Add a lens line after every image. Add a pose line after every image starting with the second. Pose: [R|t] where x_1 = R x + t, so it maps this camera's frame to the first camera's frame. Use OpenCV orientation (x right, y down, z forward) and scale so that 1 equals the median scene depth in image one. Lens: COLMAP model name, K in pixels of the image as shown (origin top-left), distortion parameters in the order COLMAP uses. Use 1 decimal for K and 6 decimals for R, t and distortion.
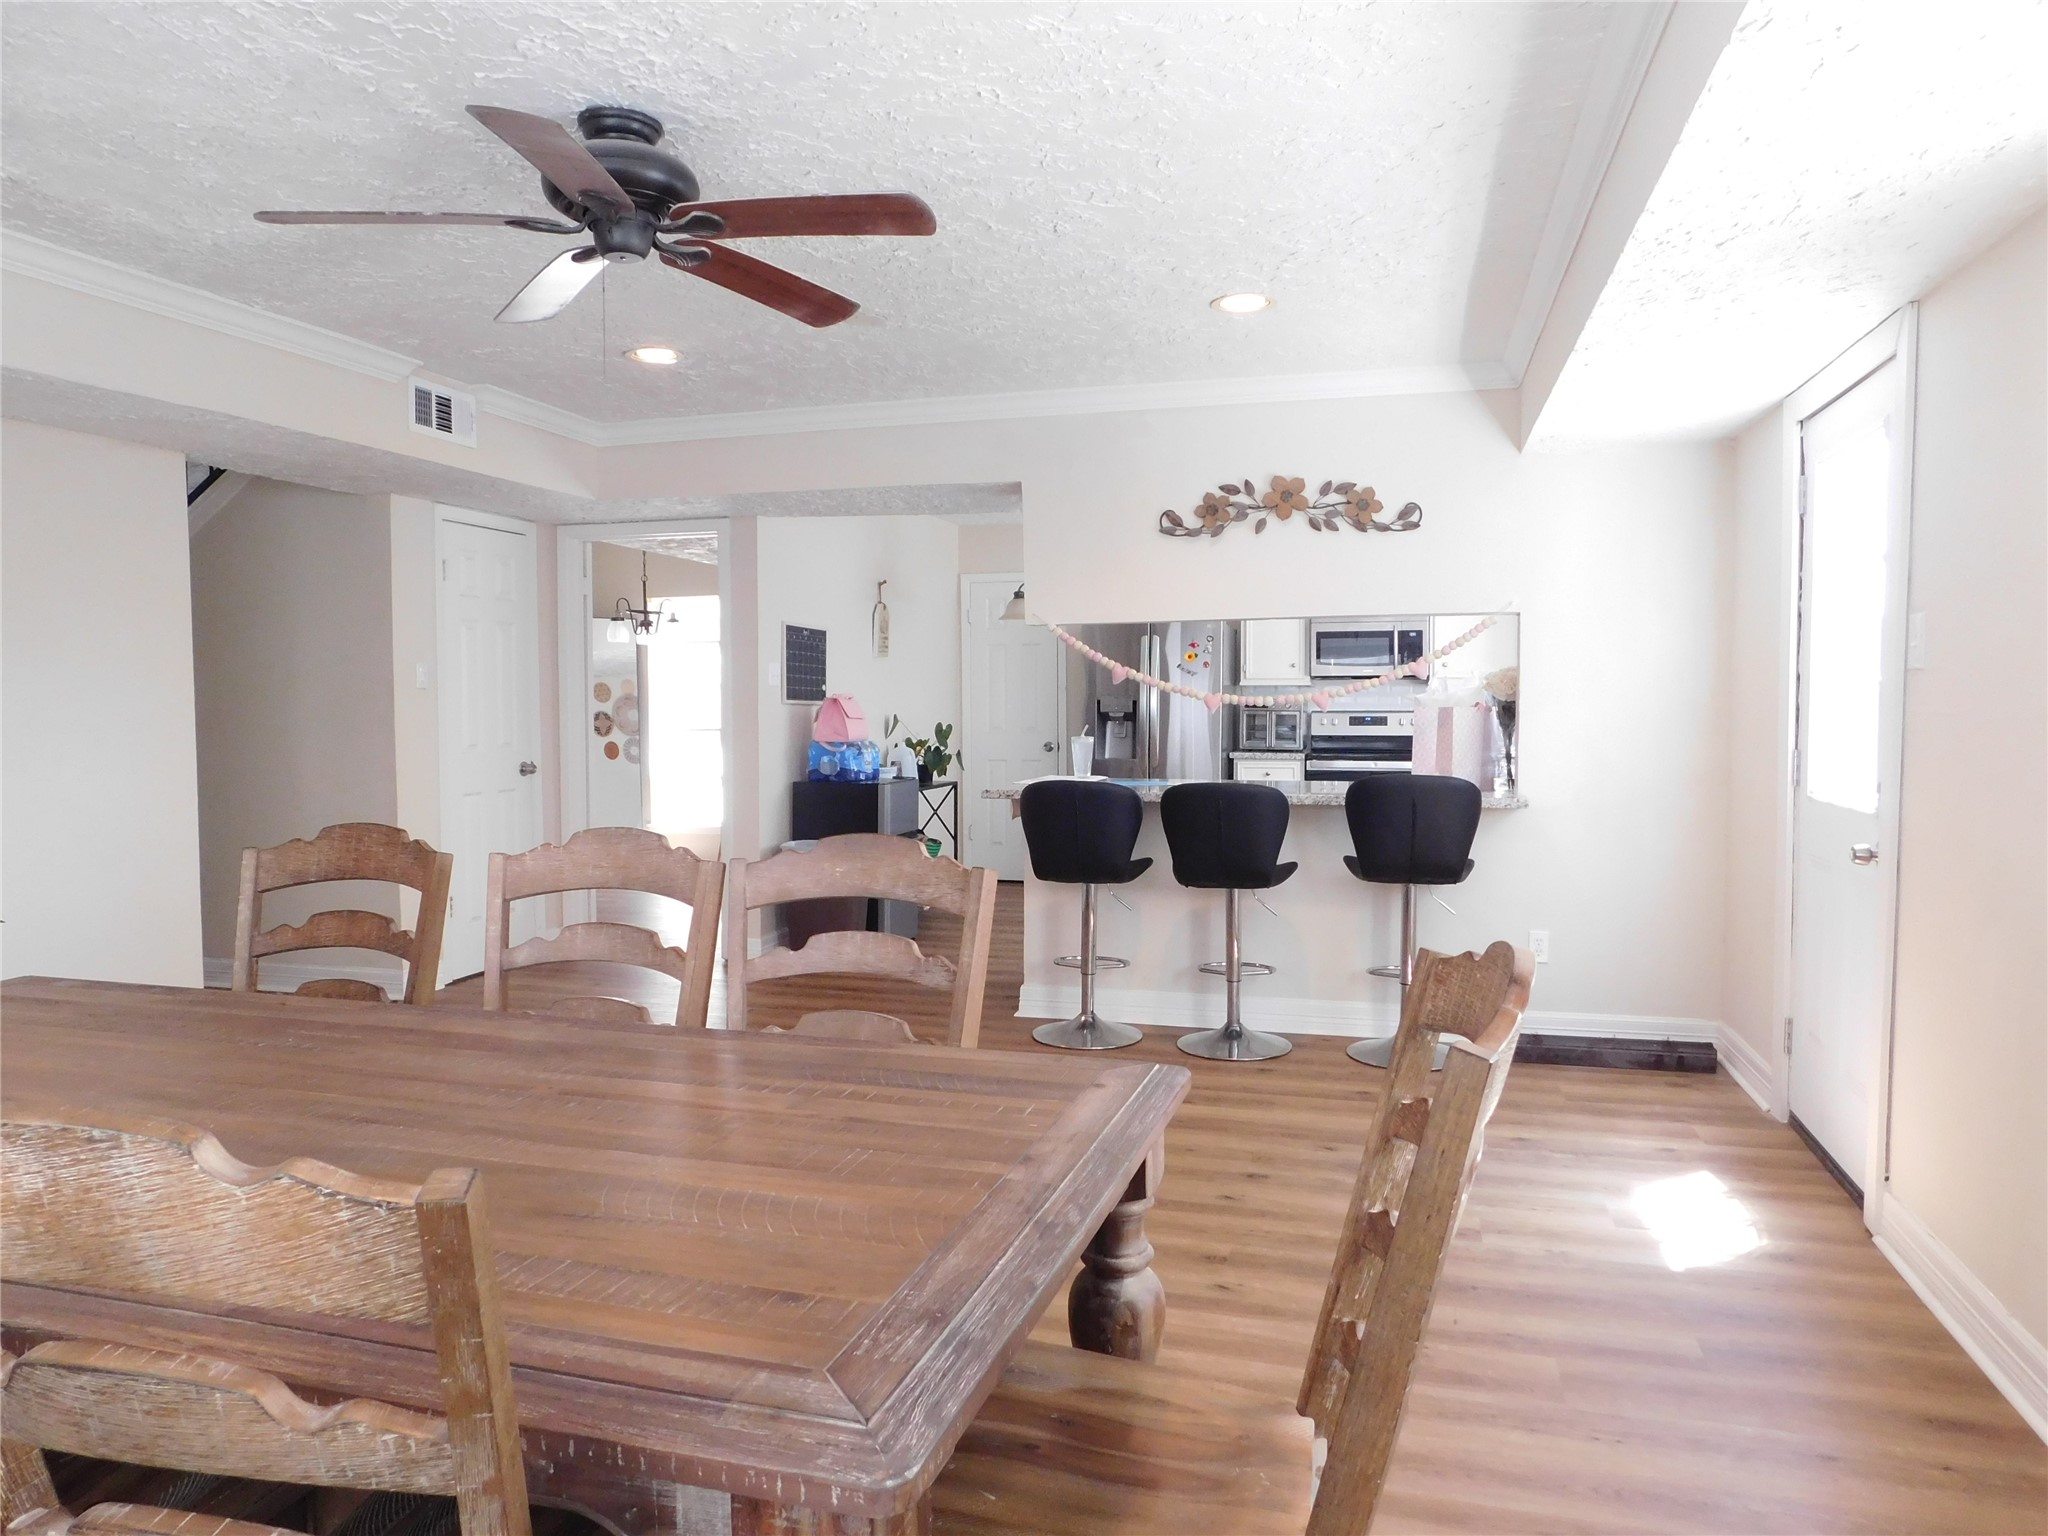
lens RADIAL K [[1367.2, 0, 1019.9], [0, 1367.2, 753.5], [0, 0, 1]] dist [-0.062631, 0.054194]
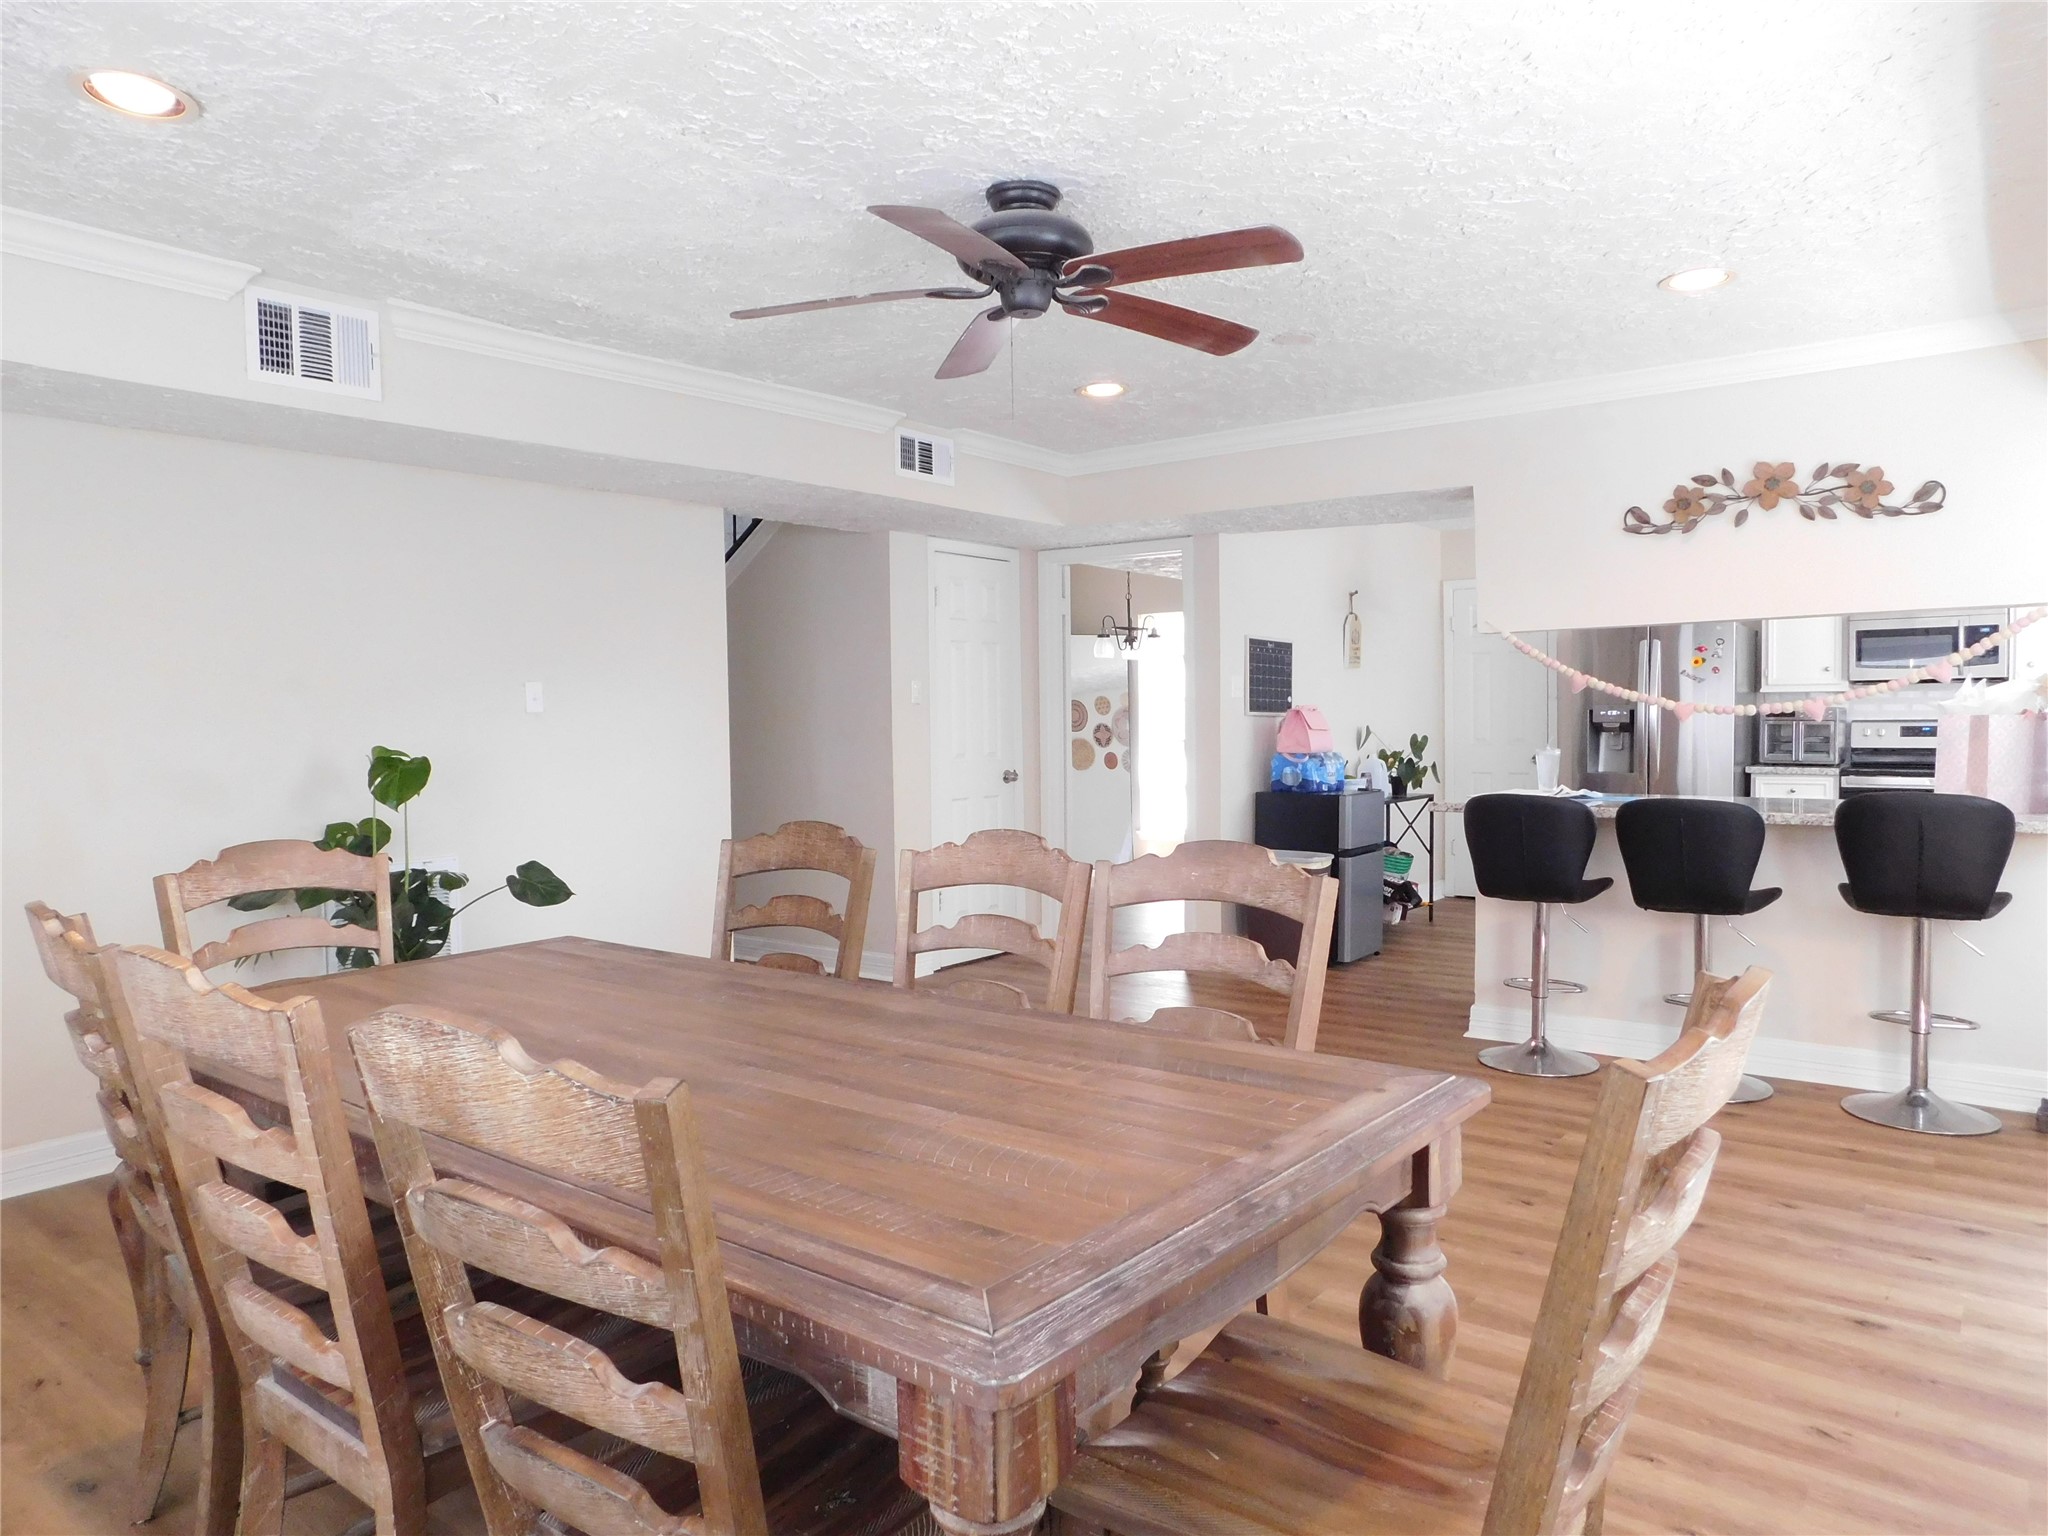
lens RADIAL K [[1367.2, 0, 1019.9], [0, 1367.2, 753.5], [0, 0, 1]] dist [-0.062631, 0.054194]
pose [[0.929713, 0.003122, -0.368273, 0.062457], [-0.006074, 0.999958, -0.006856, -0.000124], [0.368236, 0.008611, 0.929692, -0.016716]]
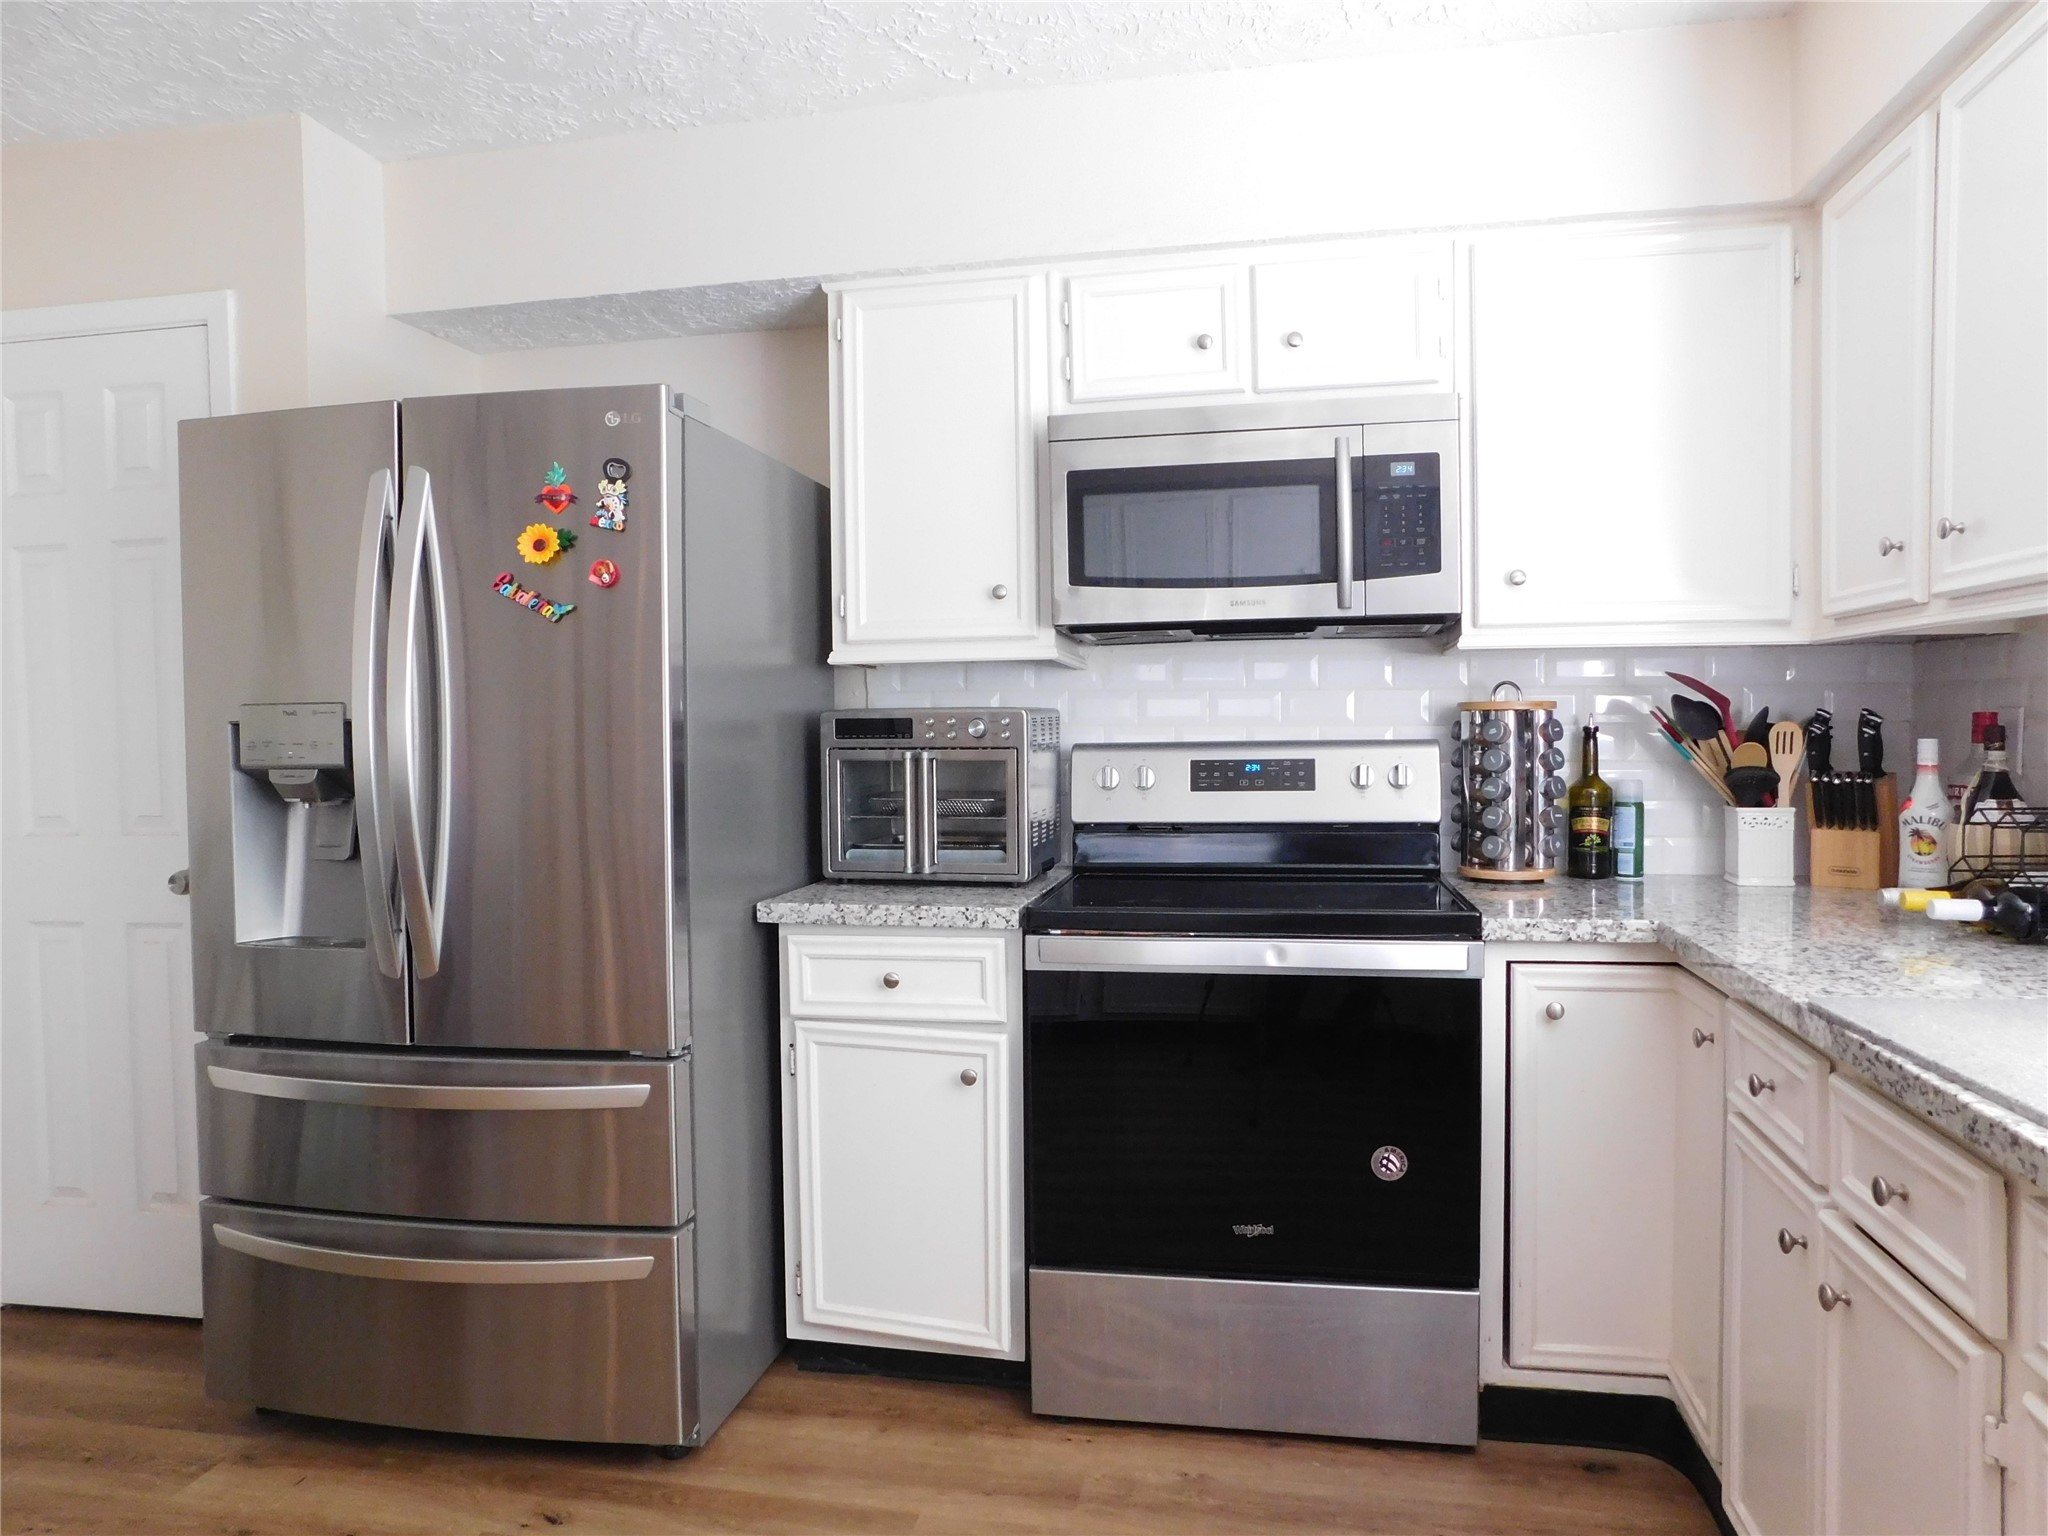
lens RADIAL K [[1368.4, 0, 1023.3], [0, 1368.4, 753.6], [0, 0, 1]] dist [-0.069211, 0.062312]
pose [[0.995303, -0.012651, 0.095980, 0.321789], [0.013443, 0.999881, -0.007603, -0.049331], [-0.095872, 0.008858, 0.995354, 1.283334]]
